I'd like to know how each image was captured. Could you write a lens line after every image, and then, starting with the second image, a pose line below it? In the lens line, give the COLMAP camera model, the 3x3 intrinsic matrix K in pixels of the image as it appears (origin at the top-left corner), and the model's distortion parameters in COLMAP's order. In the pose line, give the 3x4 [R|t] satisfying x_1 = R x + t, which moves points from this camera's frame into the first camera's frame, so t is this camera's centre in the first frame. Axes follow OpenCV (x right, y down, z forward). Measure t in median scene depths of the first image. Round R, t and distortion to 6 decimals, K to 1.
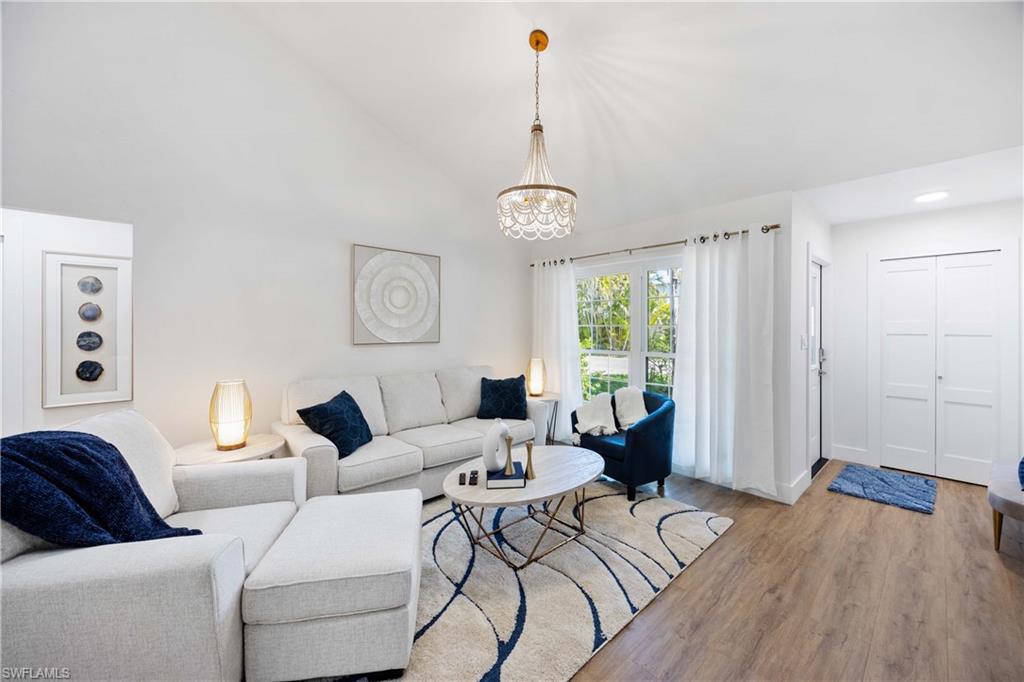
lens RADIAL K [[395.3, 0, 511.6], [0, 395.3, 324.6], [0, 0, 1]] dist [0.000979, 0.000163]
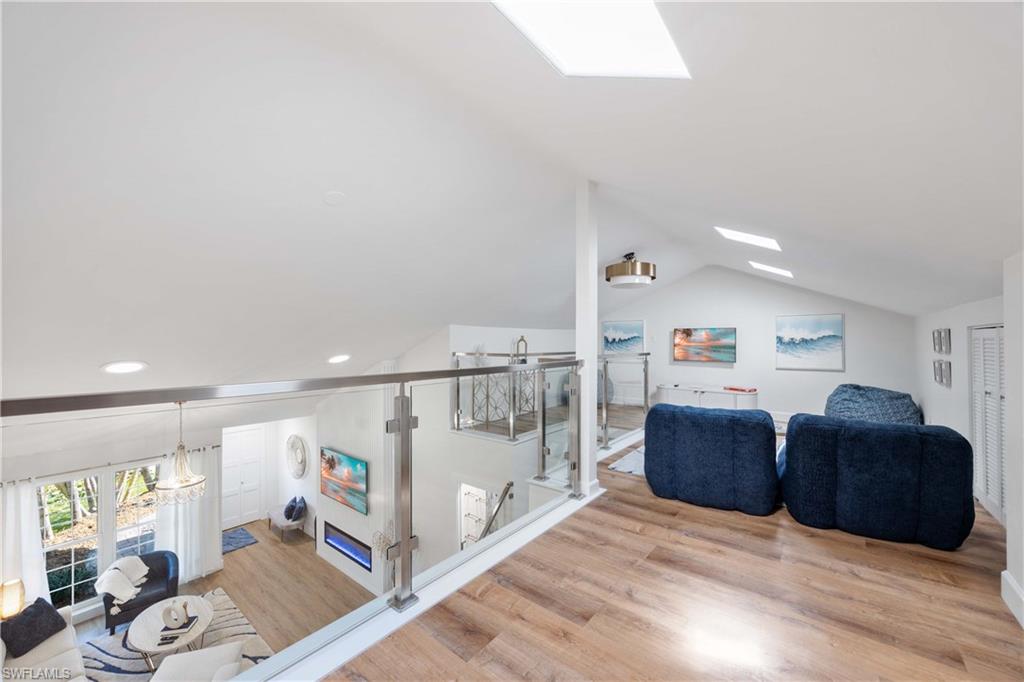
lens RADIAL K [[397.7, 0, 512.0], [0, 397.7, 341.0], [0, 0, 1]] dist [-0.001720, -0.000316]
pose [[-0.147538, 0.002759, 0.989052, -1.683911], [0.001810, 0.999995, -0.002520, -0.788273], [-0.989055, 0.001418, -0.147543, -0.279051]]
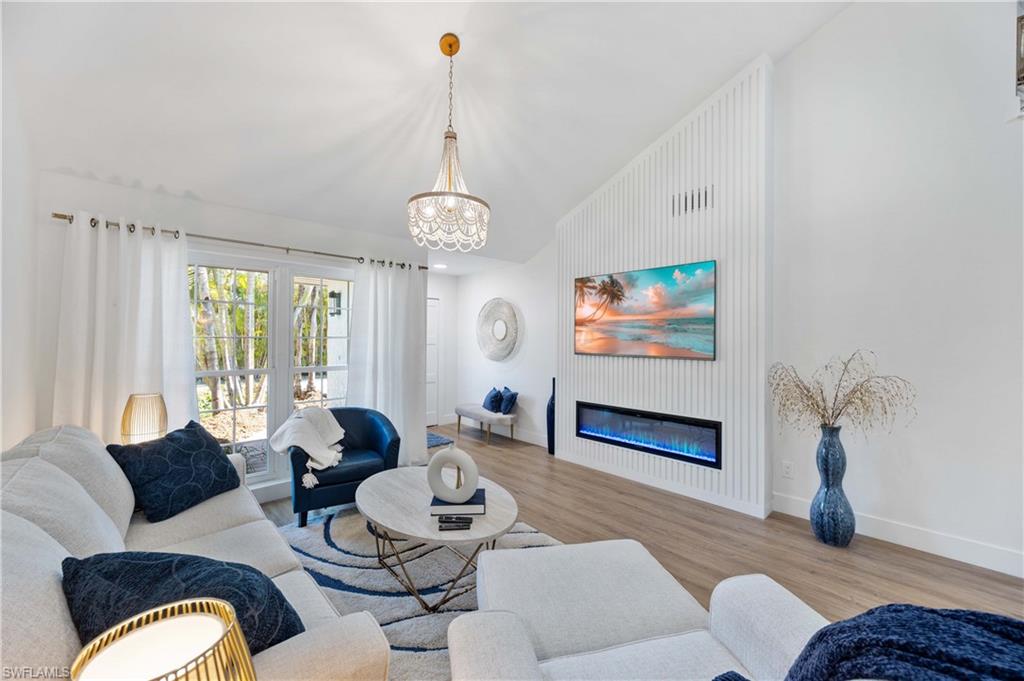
lens RADIAL K [[398.0, 0, 513.5], [0, 398.0, 333.9], [0, 0, 1]] dist [0.001527, 0.000176]
pose [[0.012711, 0.009859, 0.999871, -0.698414], [-0.008624, 0.999915, -0.009750, -0.001852], [-0.999882, -0.008499, 0.012795, 0.641408]]
